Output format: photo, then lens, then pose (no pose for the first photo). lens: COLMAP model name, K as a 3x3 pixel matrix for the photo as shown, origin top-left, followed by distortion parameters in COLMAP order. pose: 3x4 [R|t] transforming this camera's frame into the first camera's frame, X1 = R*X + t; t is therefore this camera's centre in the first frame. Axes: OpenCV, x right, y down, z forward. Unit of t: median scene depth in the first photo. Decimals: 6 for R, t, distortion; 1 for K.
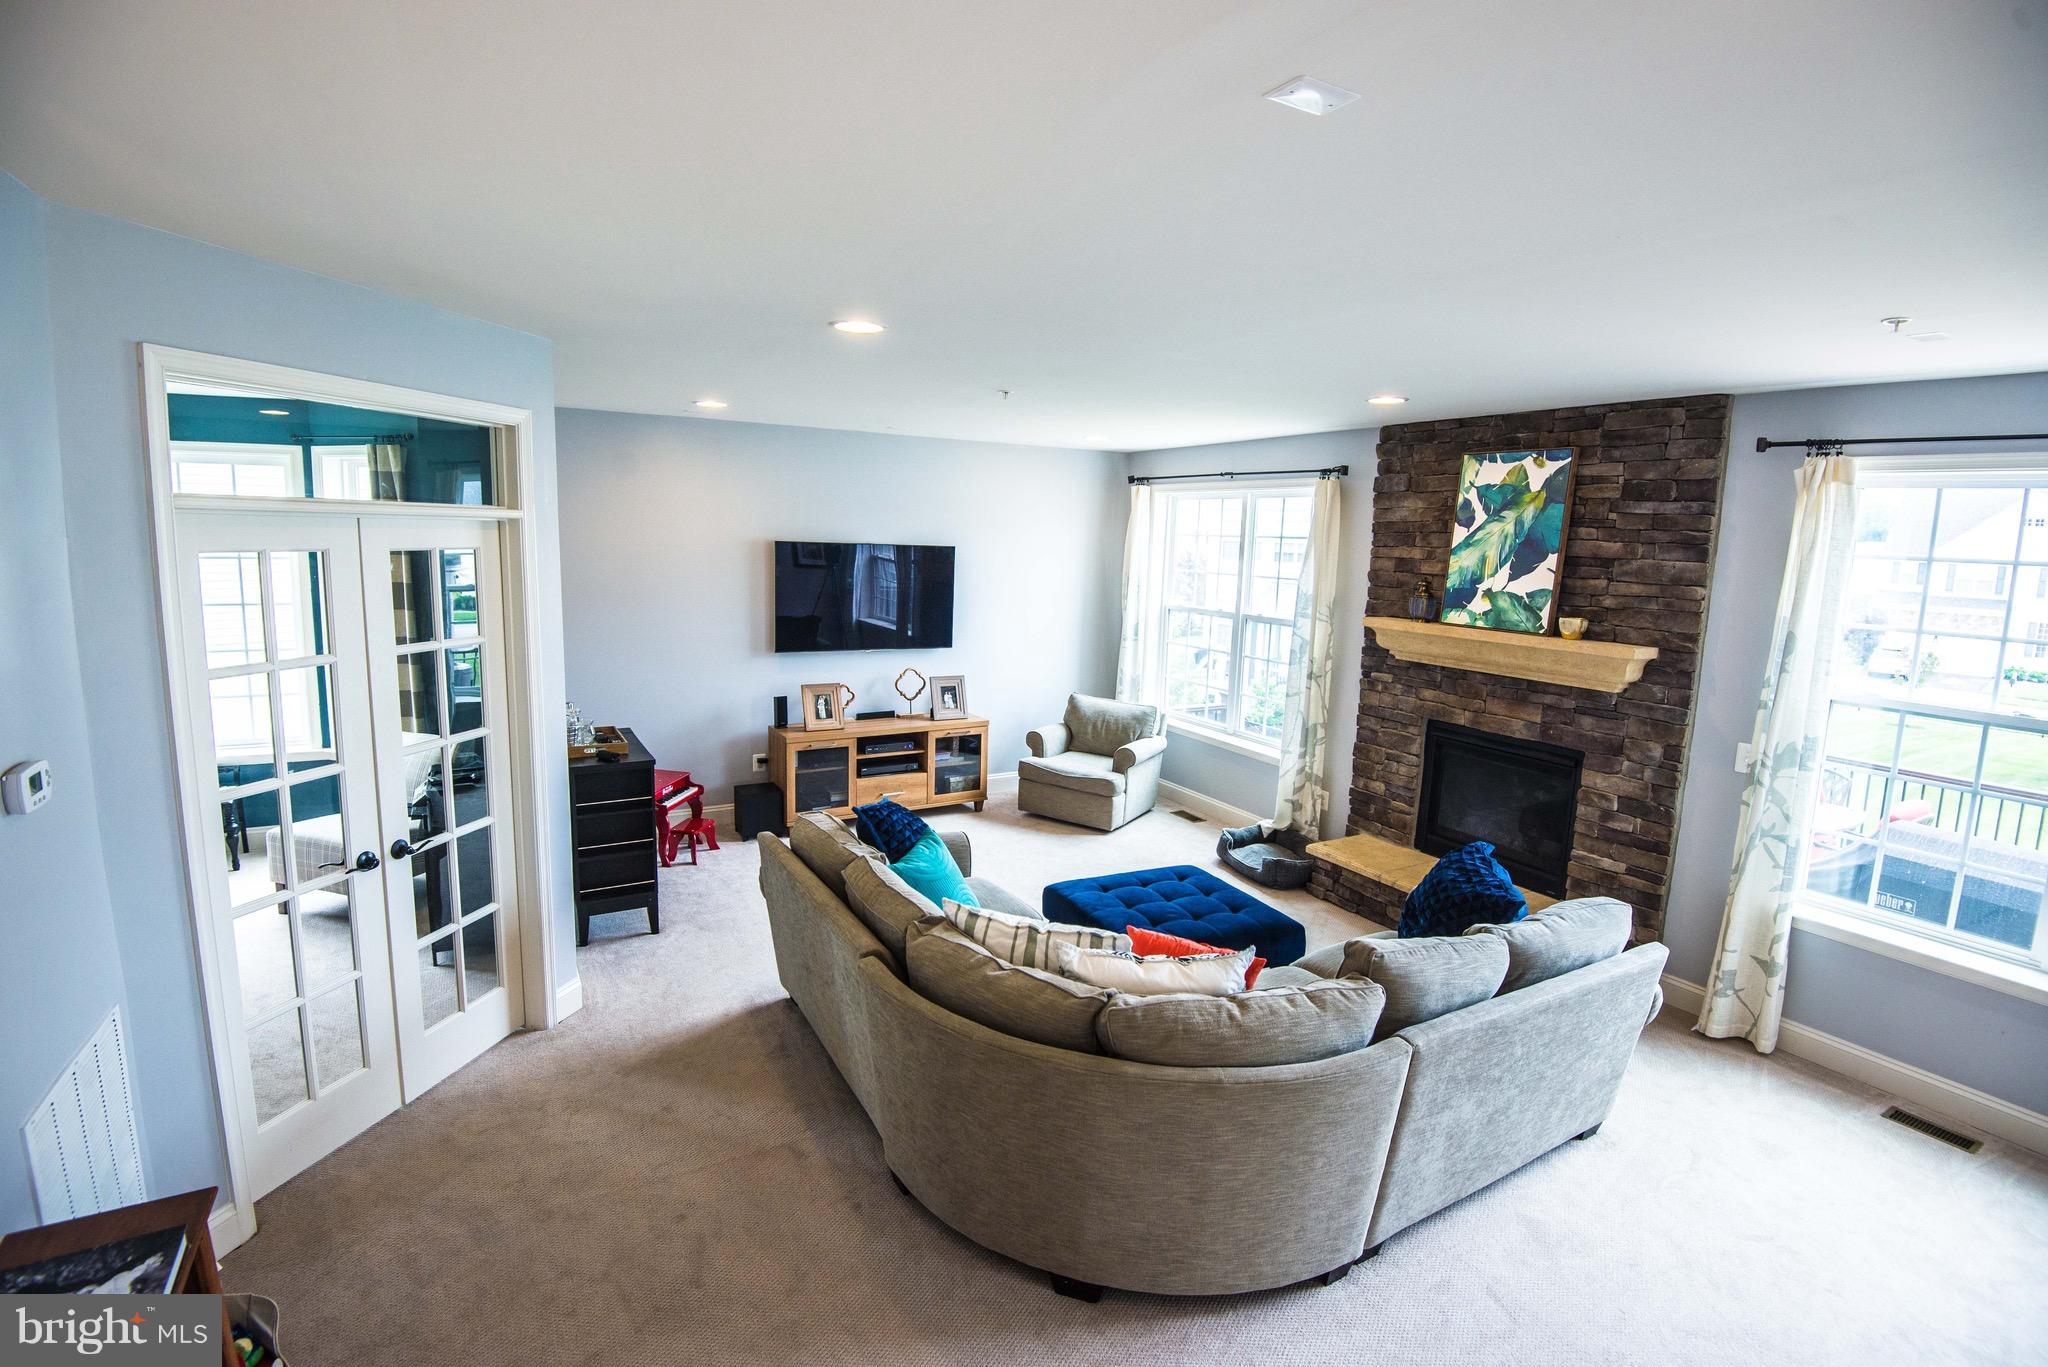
lens RADIAL K [[948.6, 0, 1017.3], [0, 948.6, 681.8], [0, 0, 1]] dist [-0.022897, -0.000286]
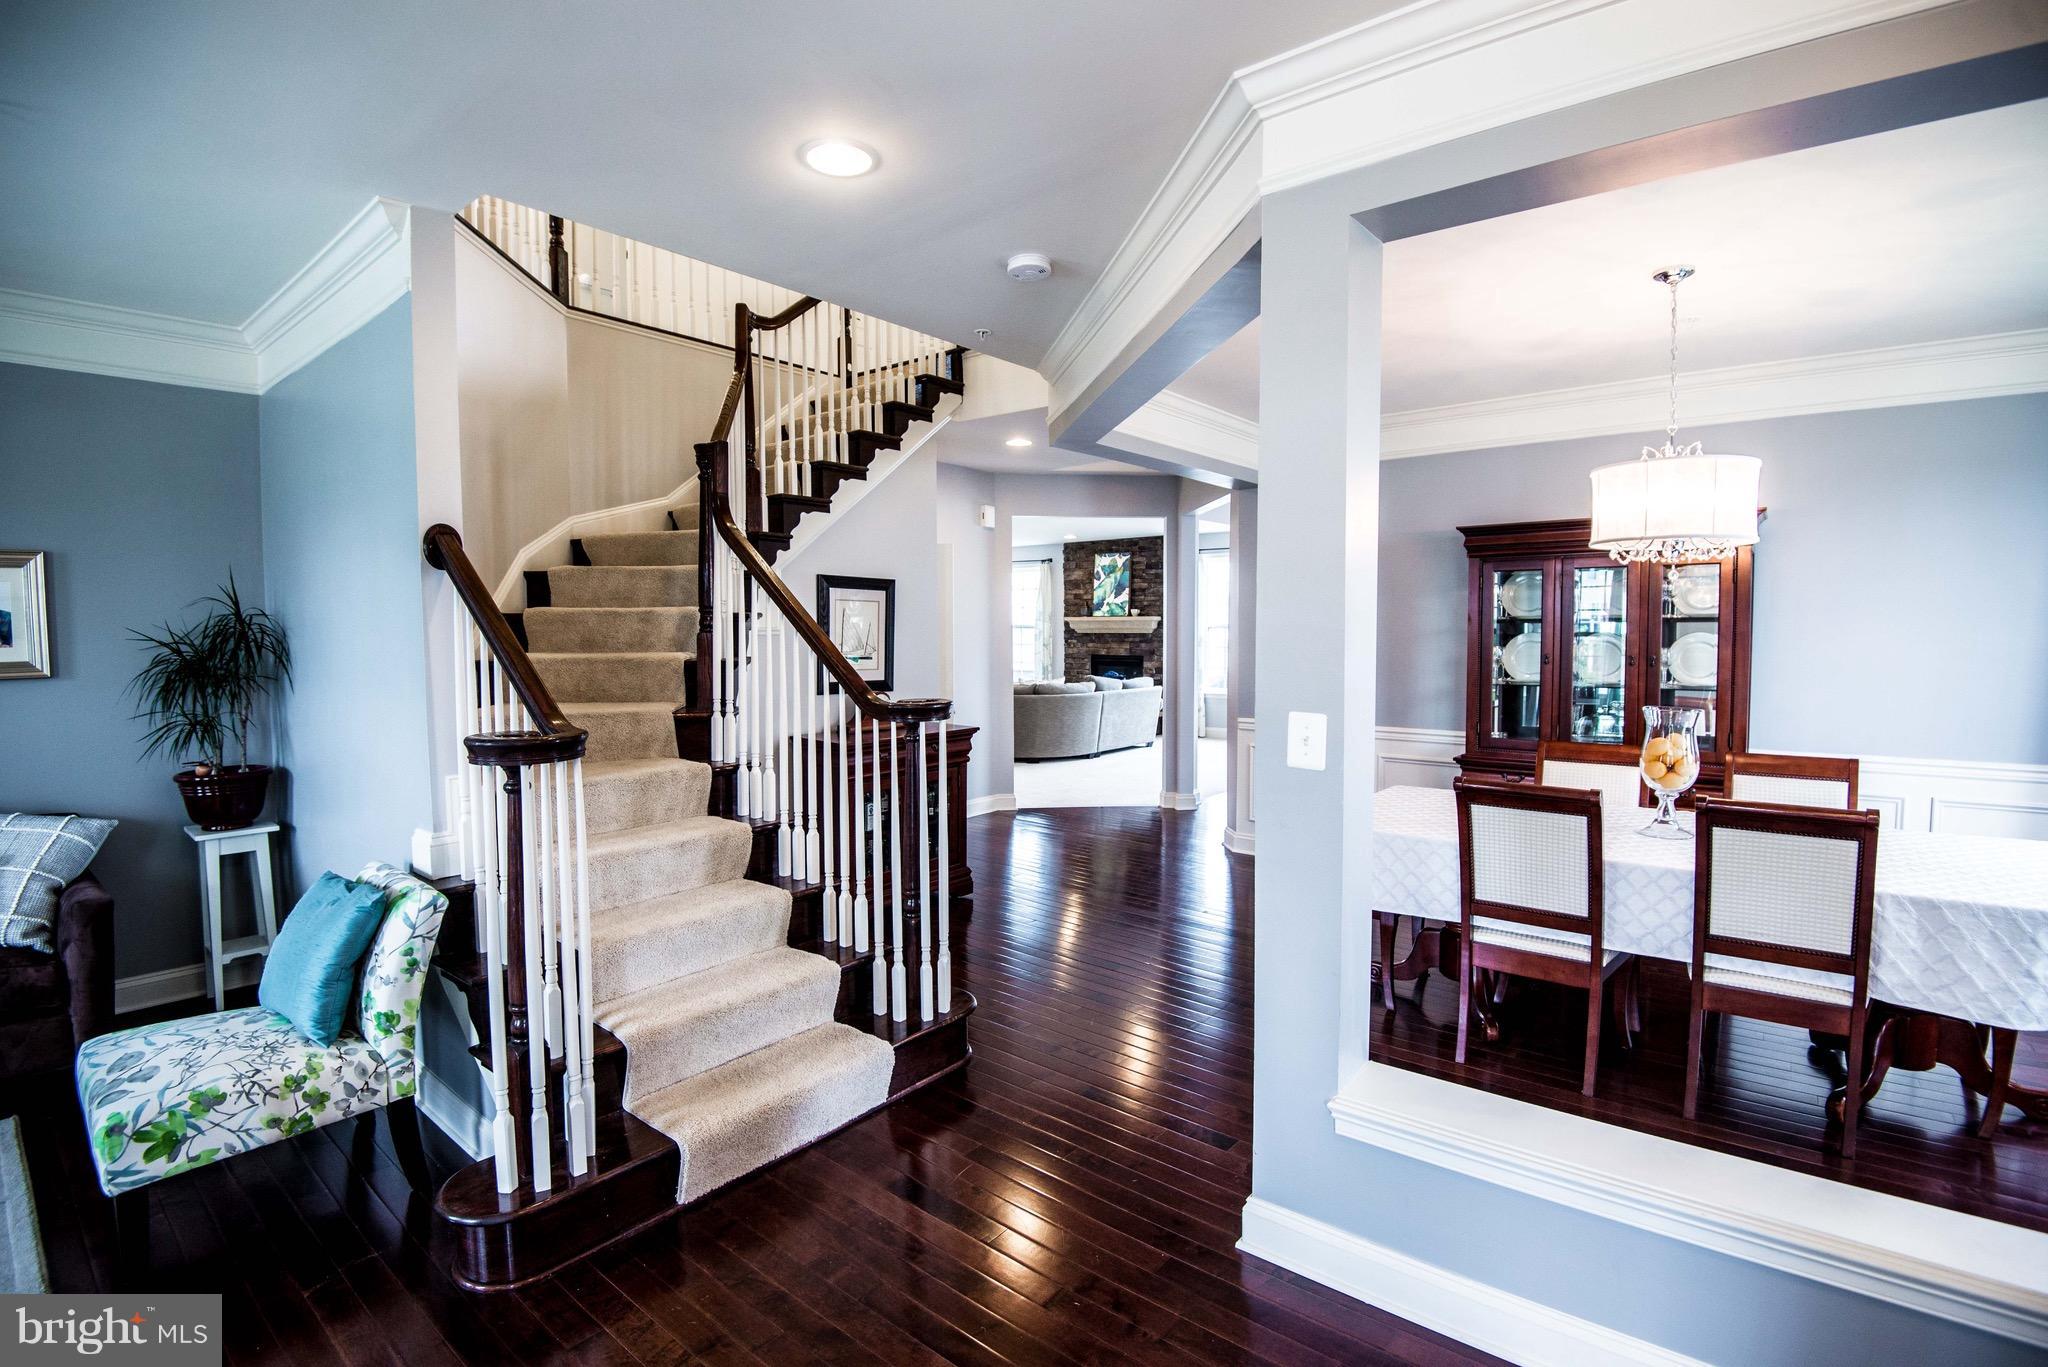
lens RADIAL K [[948.6, 0, 1020.2], [0, 948.6, 681.4], [0, 0, 1]] dist [-0.022897, -0.000286]
pose [[0.930008, -0.052193, 0.363816, -0.758641], [0.085687, 0.993379, -0.076528, 0.321450], [-0.357412, 0.102346, 0.928322, -1.456854]]
